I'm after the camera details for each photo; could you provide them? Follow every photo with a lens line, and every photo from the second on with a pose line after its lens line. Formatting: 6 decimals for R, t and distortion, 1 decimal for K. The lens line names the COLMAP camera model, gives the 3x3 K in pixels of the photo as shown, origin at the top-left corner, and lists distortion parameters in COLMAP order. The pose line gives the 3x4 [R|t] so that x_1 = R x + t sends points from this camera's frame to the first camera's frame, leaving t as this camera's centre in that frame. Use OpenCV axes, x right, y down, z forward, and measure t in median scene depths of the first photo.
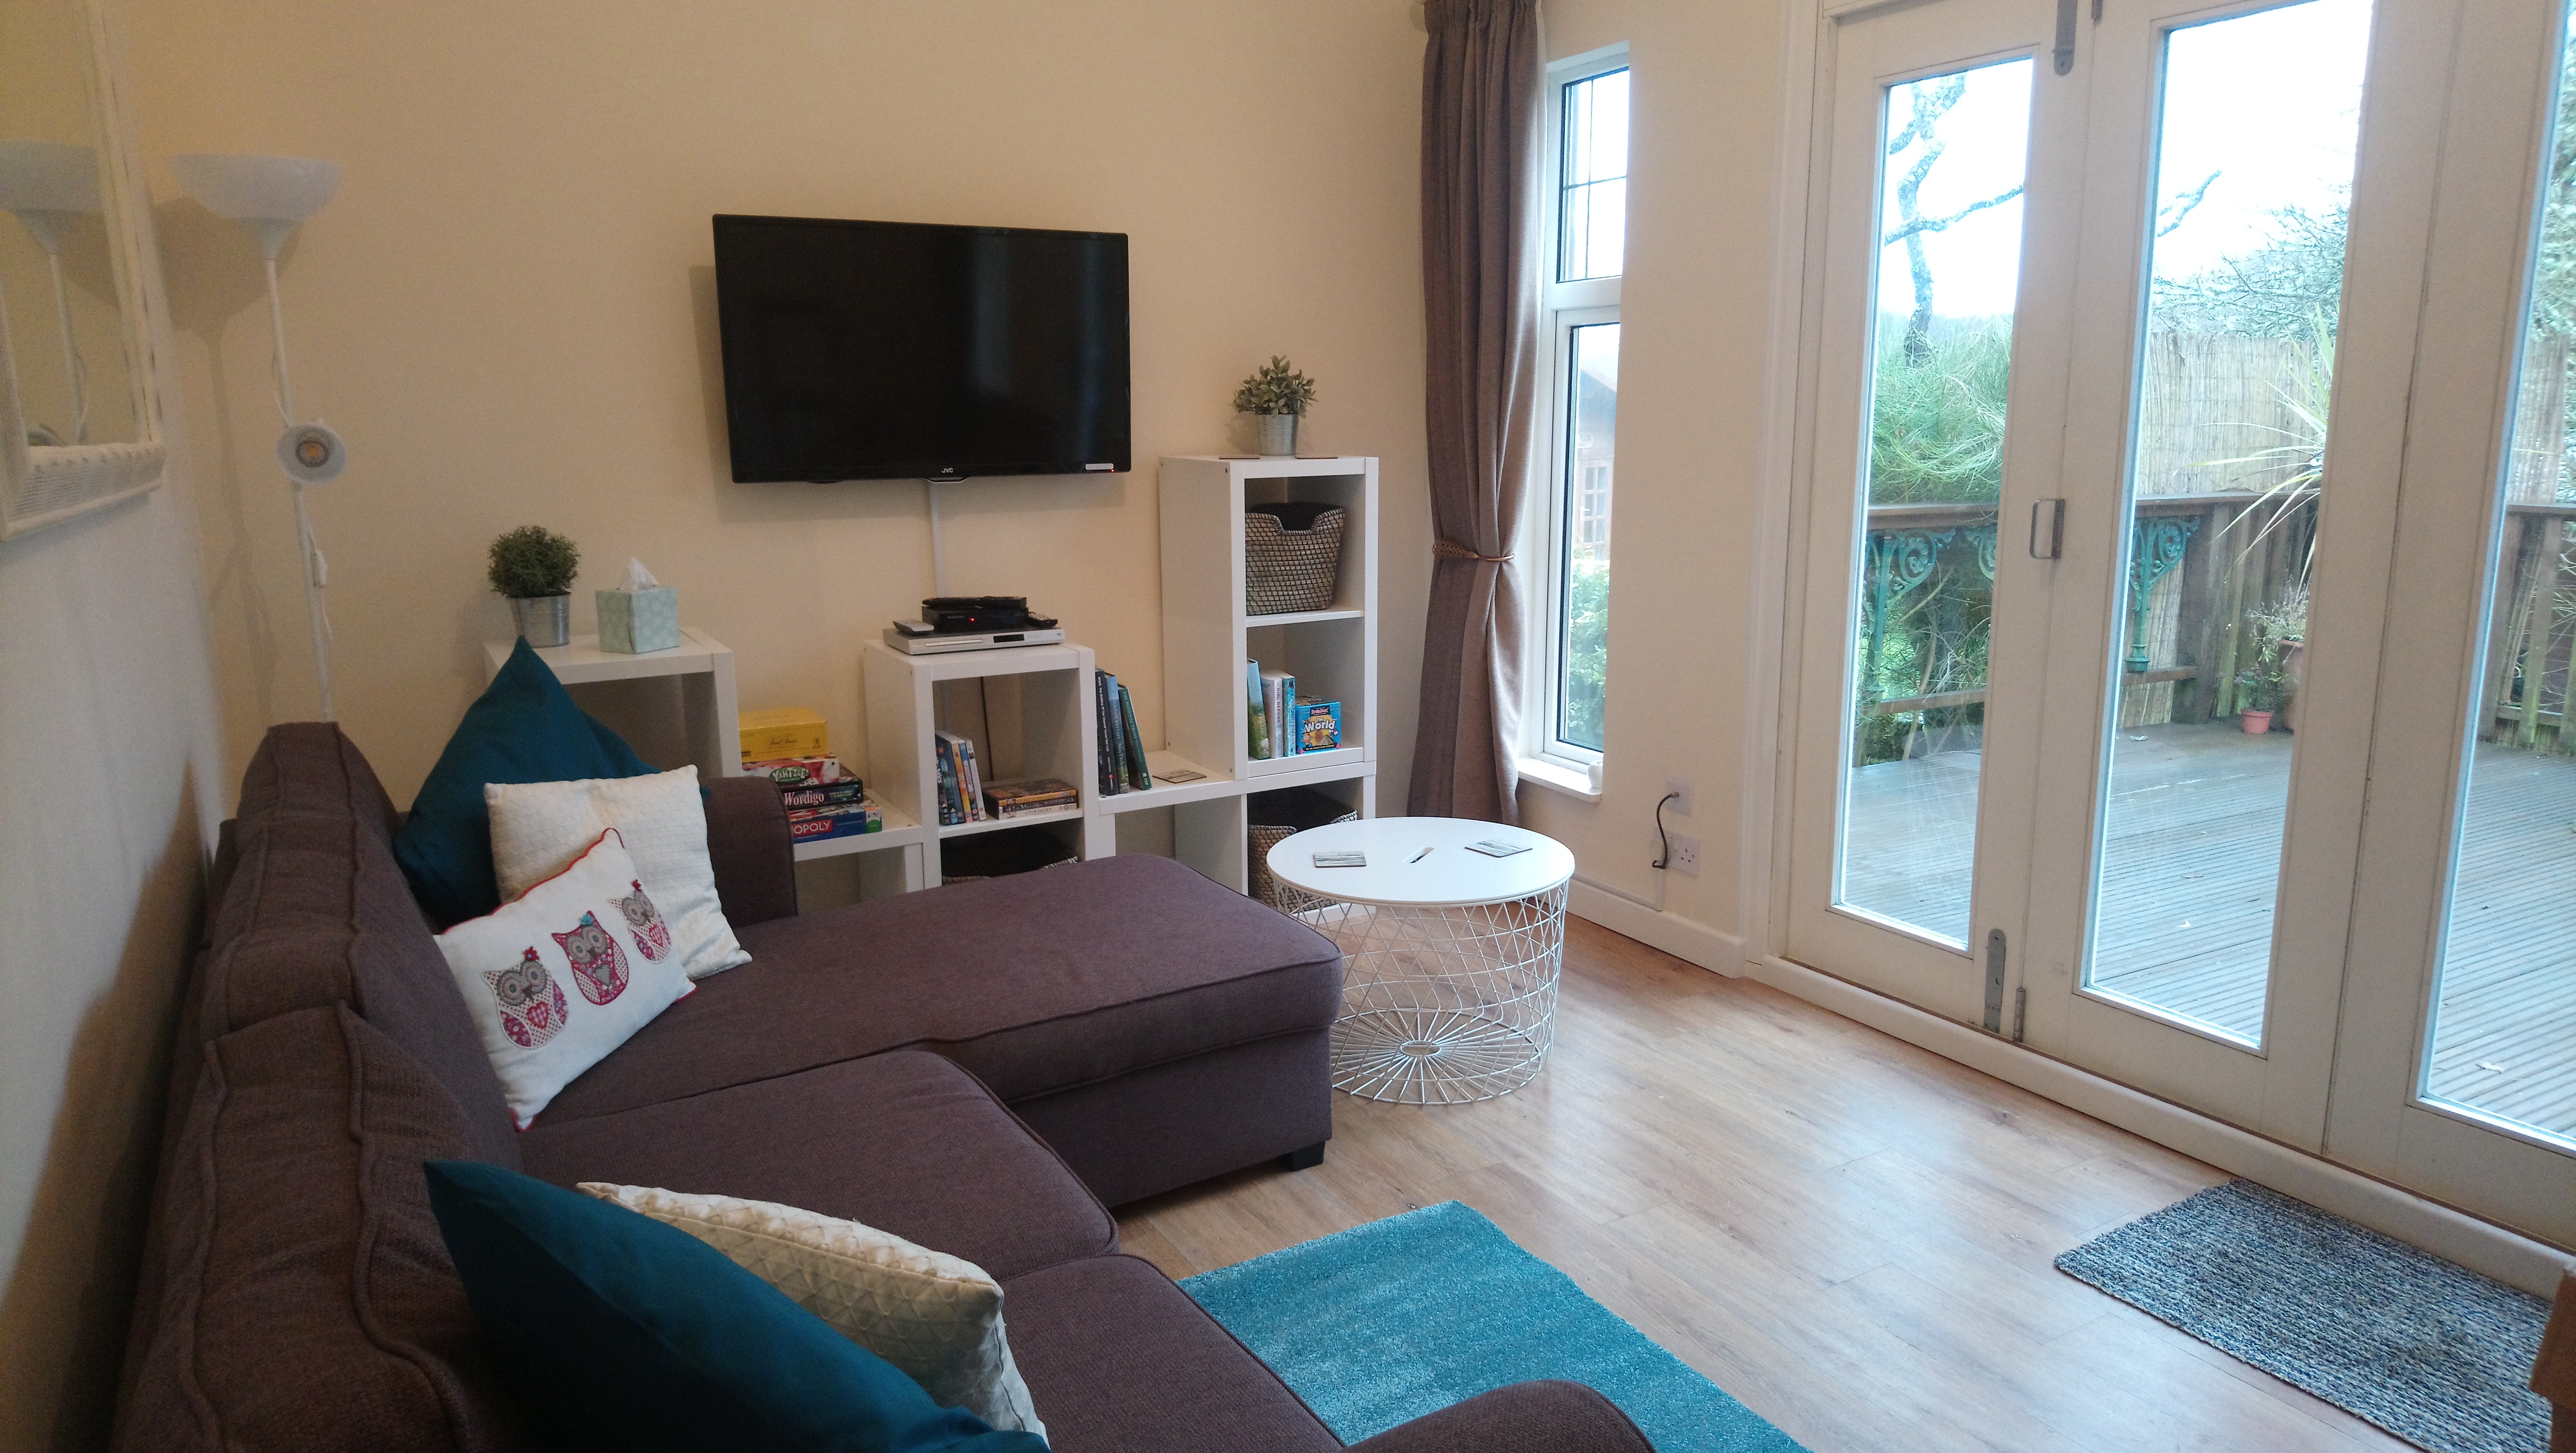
lens RADIAL K [[1728.9, 0, 1288.0], [0, 1728.9, 726.5], [0, 0, 1]] dist [0.260414, -0.000080]
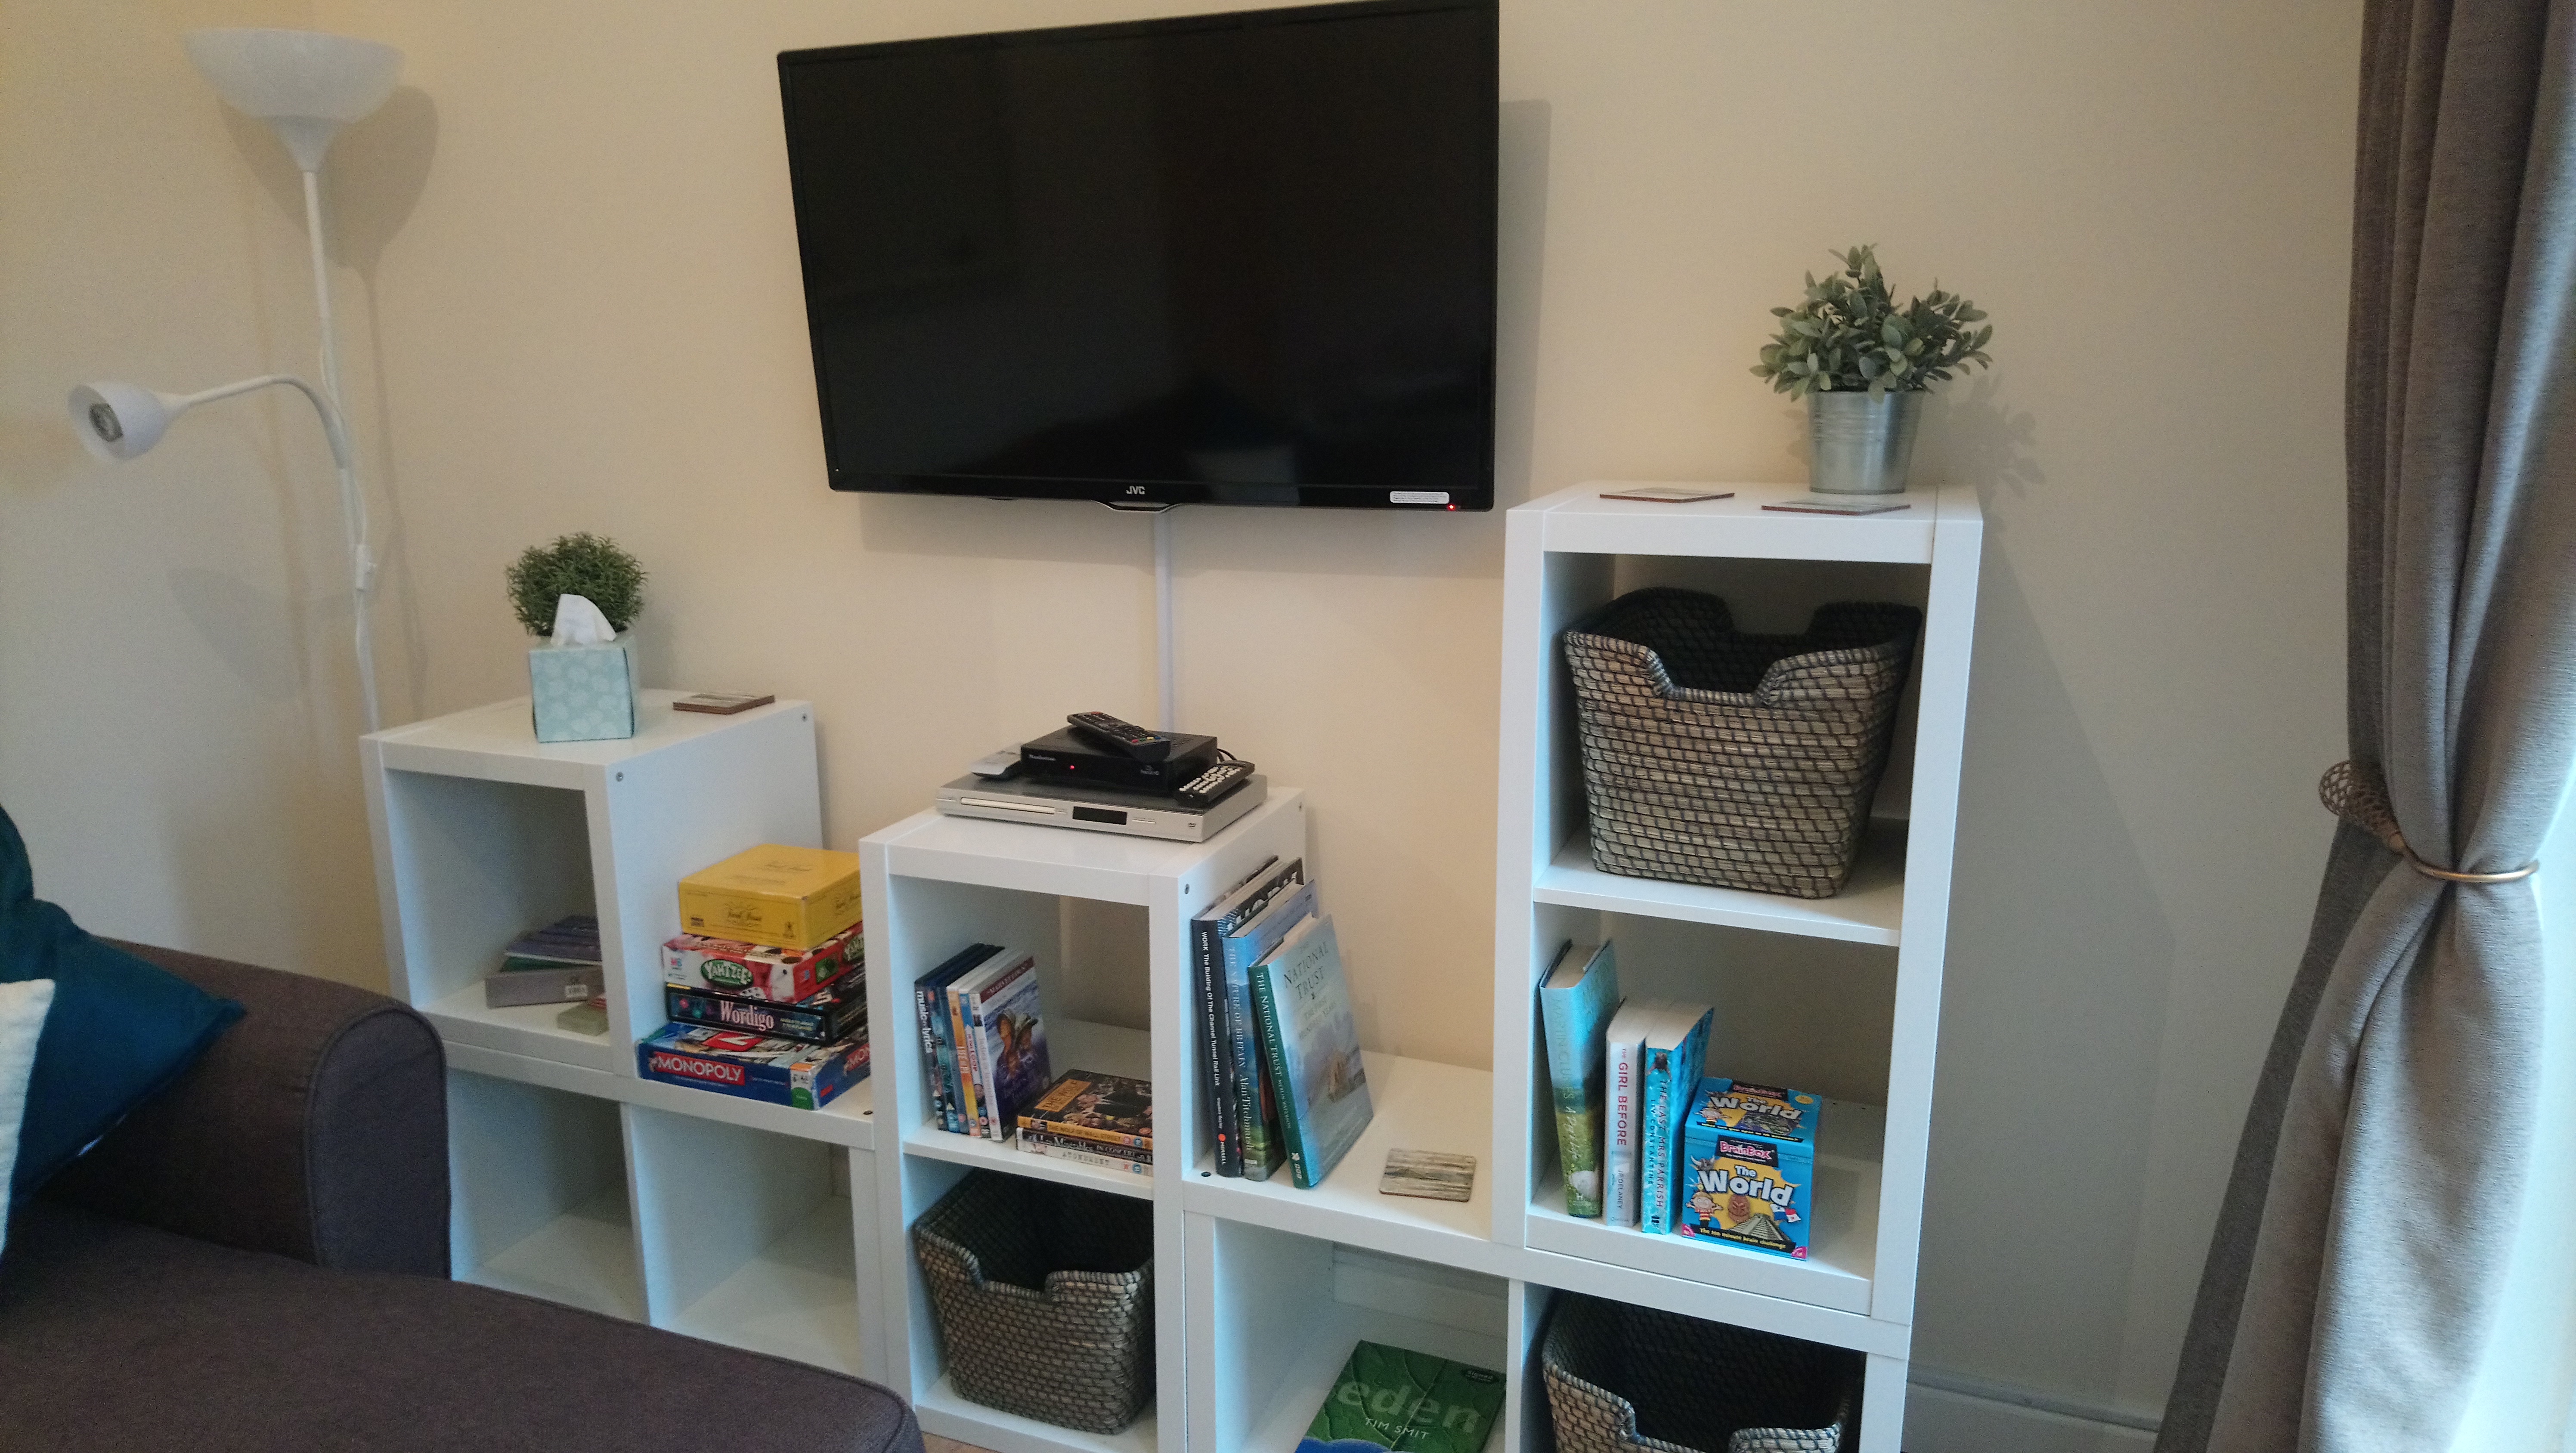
lens RADIAL K [[1619.1, 0, 1288.0], [0, 1619.1, 726.5], [0, 0, 1]] dist [0.106268, -0.000413]
pose [[0.624769, 0.170855, -0.761887, 0.232460], [-0.160948, 0.982991, 0.088456, -0.125606], [0.764041, 0.067360, 0.641641, 0.716667]]
